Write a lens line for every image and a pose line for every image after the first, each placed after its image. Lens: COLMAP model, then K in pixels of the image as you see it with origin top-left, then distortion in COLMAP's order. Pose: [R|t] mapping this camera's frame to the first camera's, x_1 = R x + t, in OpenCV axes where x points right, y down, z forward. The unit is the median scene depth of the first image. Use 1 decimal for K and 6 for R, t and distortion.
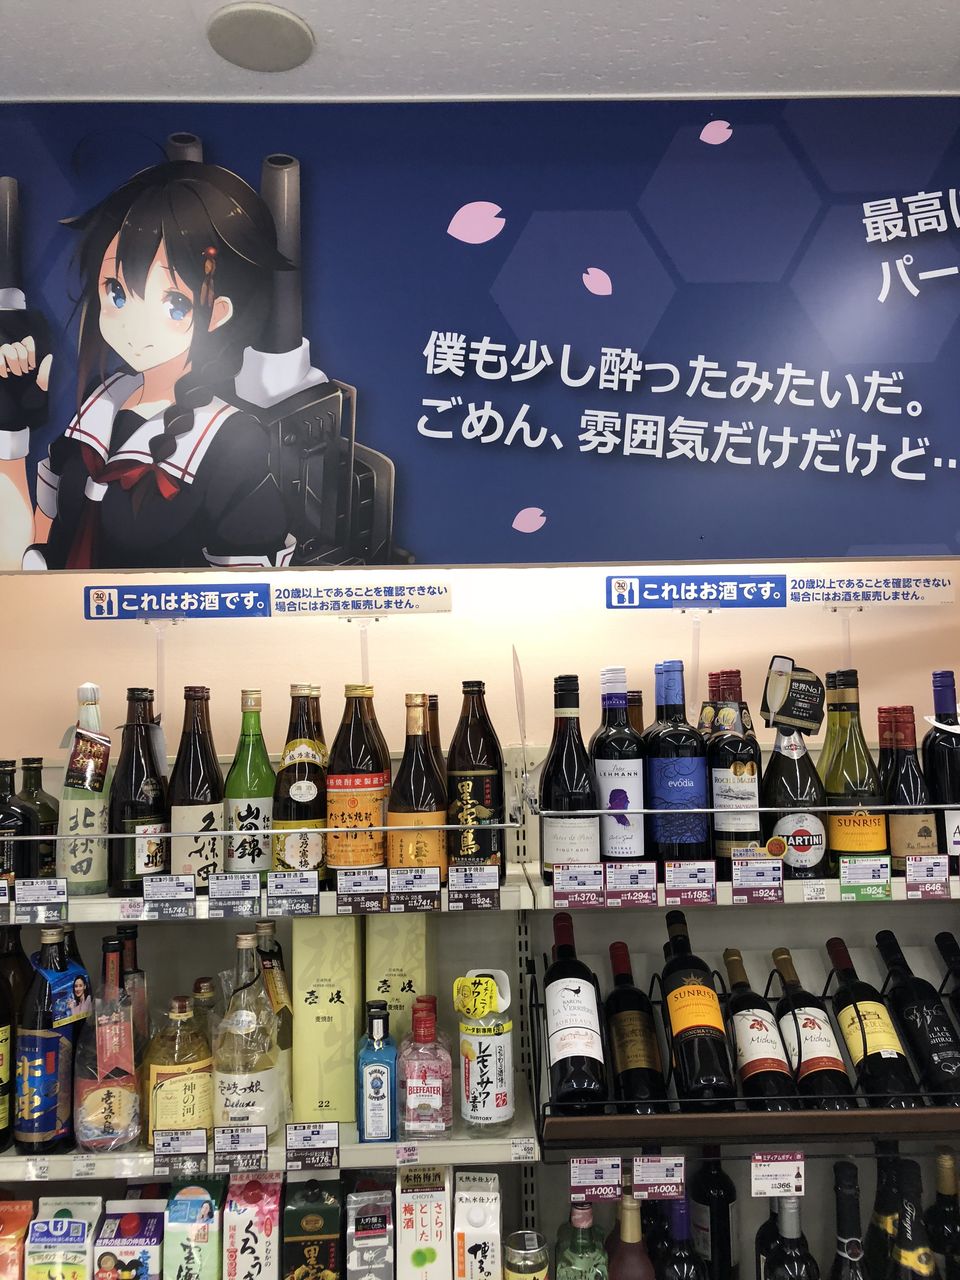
lens RADIAL K [[1045.2, 0, 482.7], [0, 1045.2, 629.7], [0, 0, 1]] dist [0.020481, -0.004055]
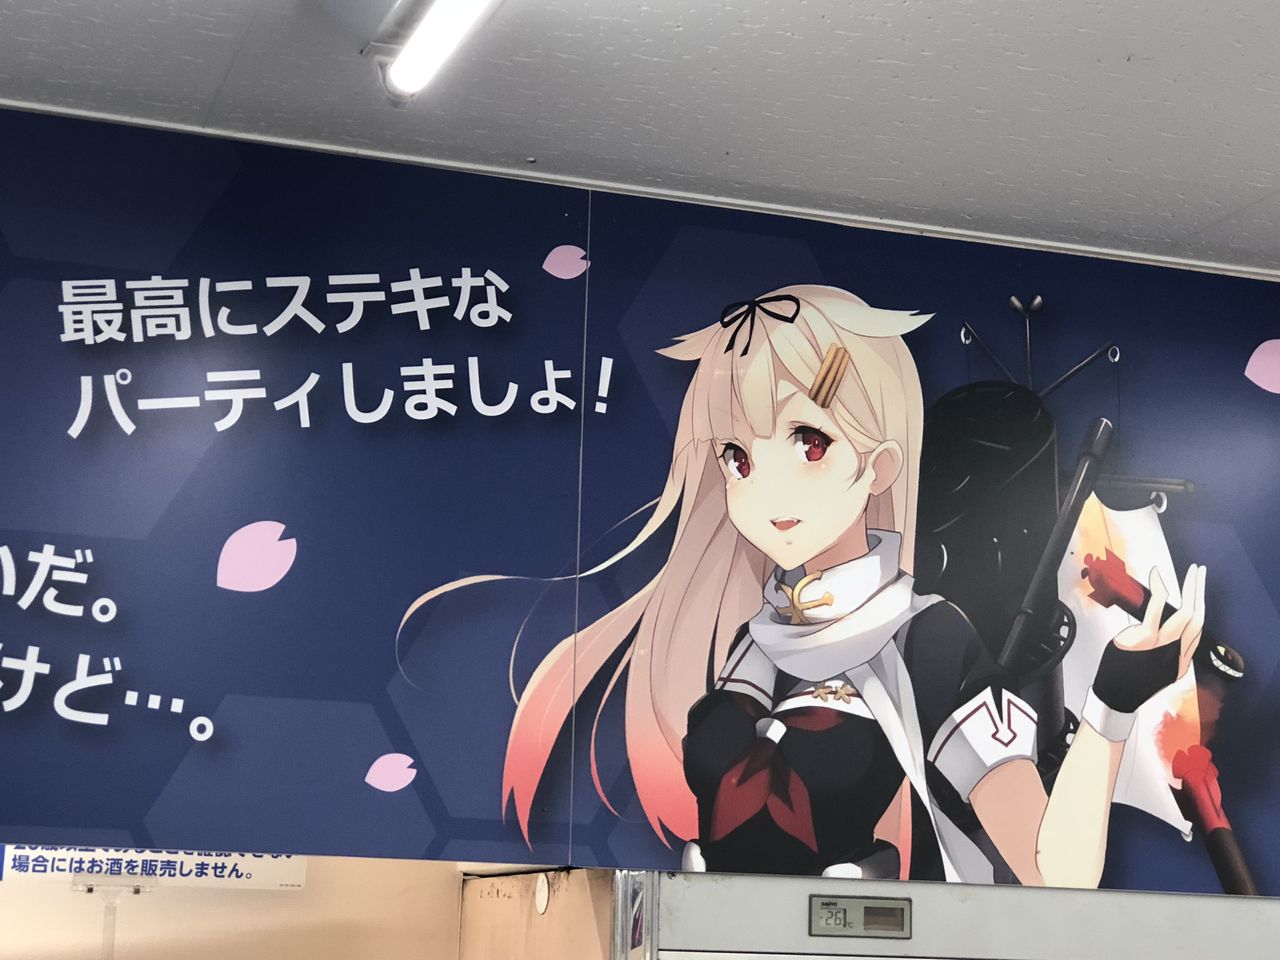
lens RADIAL K [[2288.0, 0, 642.1], [0, 2288.0, 479.5], [0, 0, 1]] dist [-0.086712, 0.908043]
pose [[0.950851, 0.107147, 0.290519, 0.310537], [-0.071024, 0.988678, -0.132181, -0.129122], [-0.301393, 0.105050, 0.947696, -0.416068]]
